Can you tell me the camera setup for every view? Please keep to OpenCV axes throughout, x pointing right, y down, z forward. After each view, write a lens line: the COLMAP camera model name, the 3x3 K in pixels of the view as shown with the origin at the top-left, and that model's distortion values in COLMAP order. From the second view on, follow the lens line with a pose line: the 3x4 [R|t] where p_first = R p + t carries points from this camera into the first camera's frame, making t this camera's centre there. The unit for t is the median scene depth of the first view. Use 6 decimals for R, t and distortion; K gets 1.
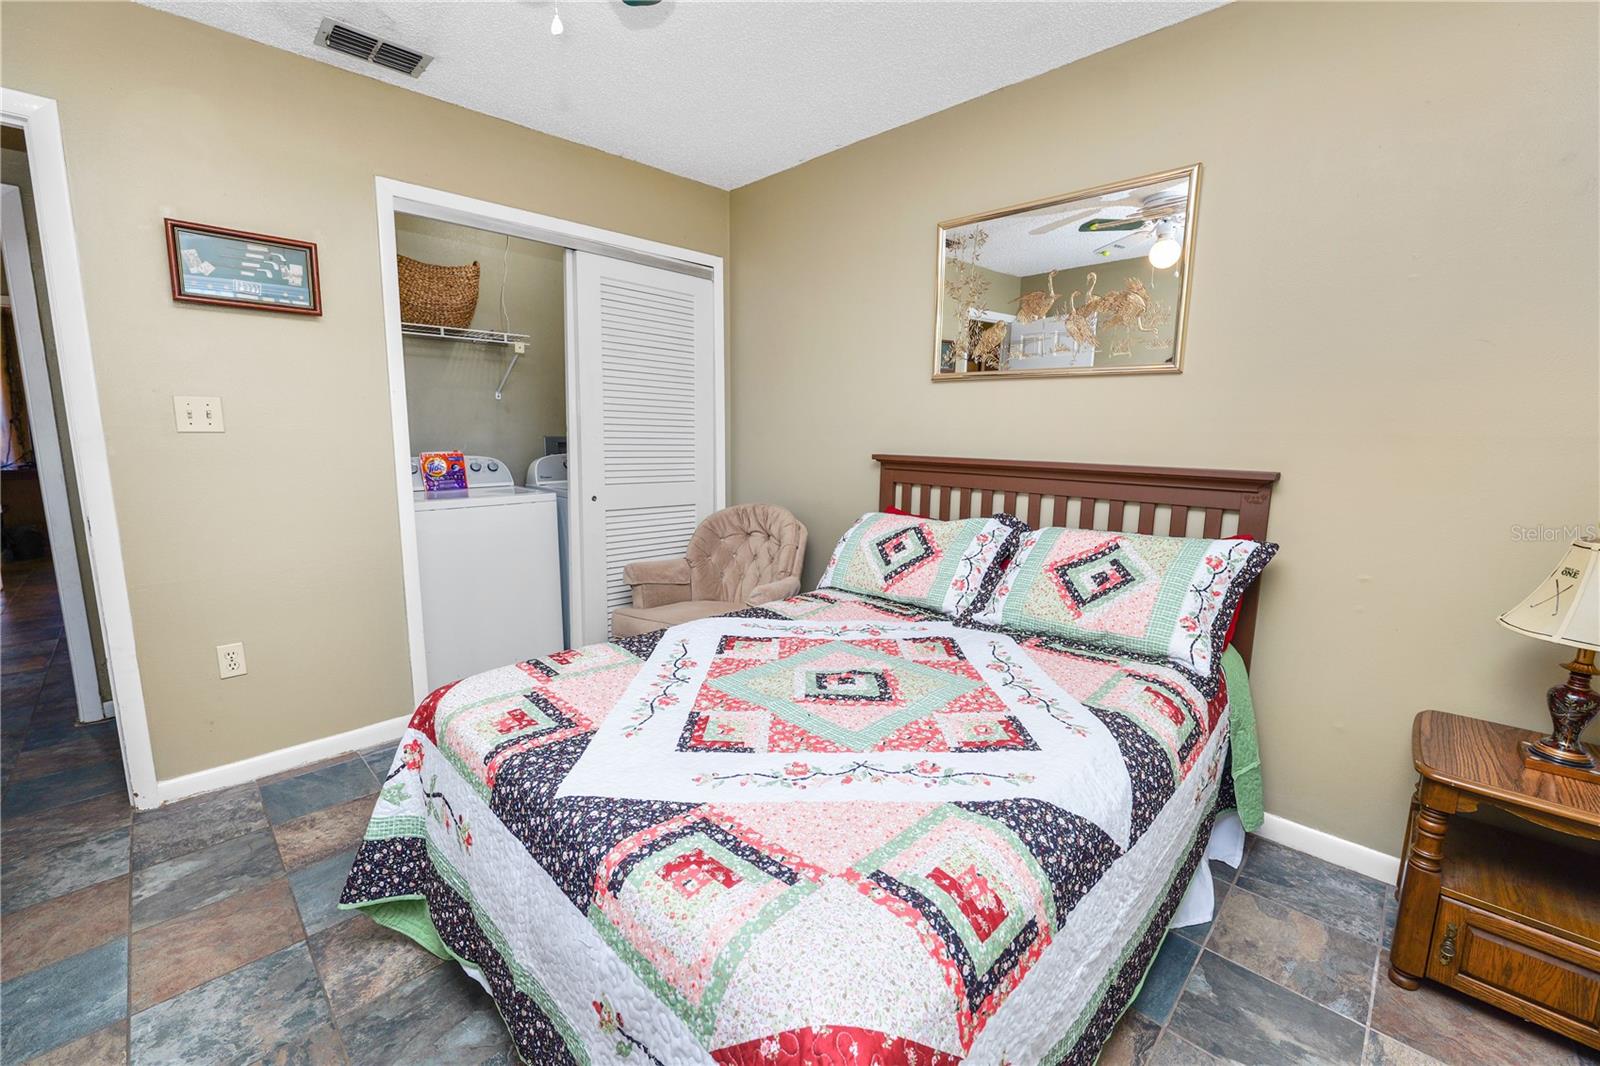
lens RADIAL K [[650.8, 0, 798.6], [0, 650.8, 531.9], [0, 0, 1]] dist [-0.014210, 0.001517]
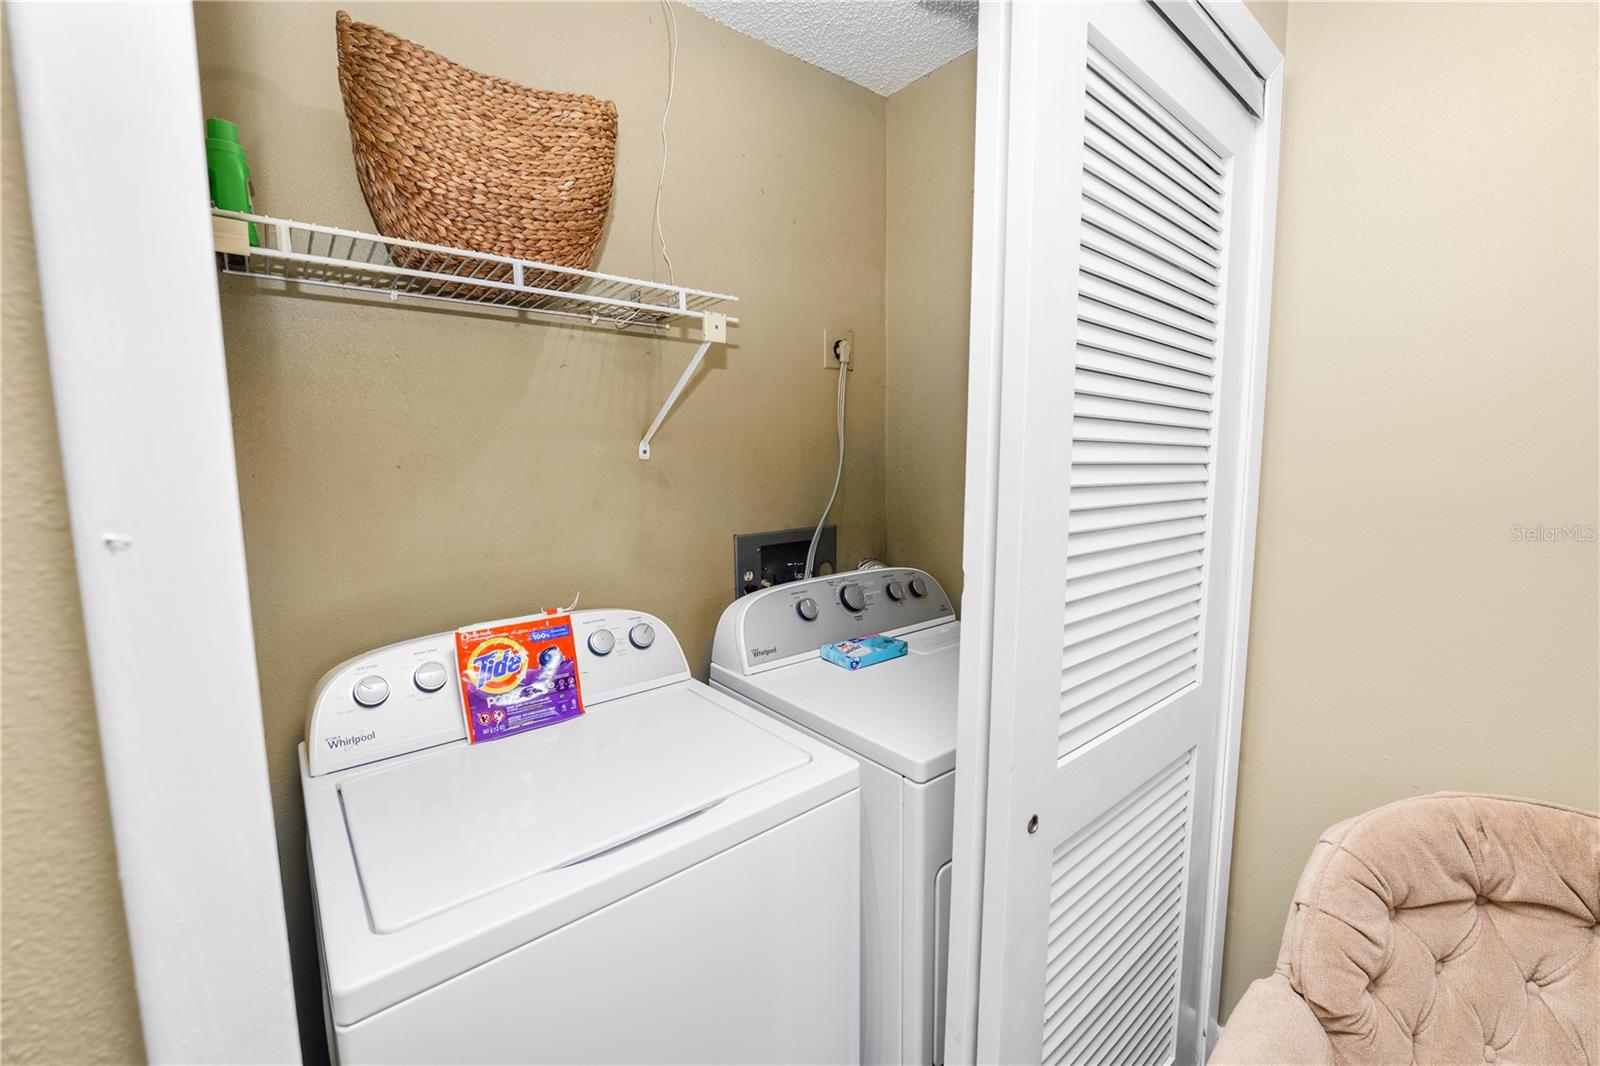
lens RADIAL K [[650.8, 0, 798.6], [0, 650.8, 531.9], [0, 0, 1]] dist [-0.014210, 0.001517]
pose [[0.996234, -0.012240, -0.085842, -0.355418], [0.009135, 0.999293, -0.036466, -0.152875], [0.086228, 0.035544, 0.995641, 0.640982]]
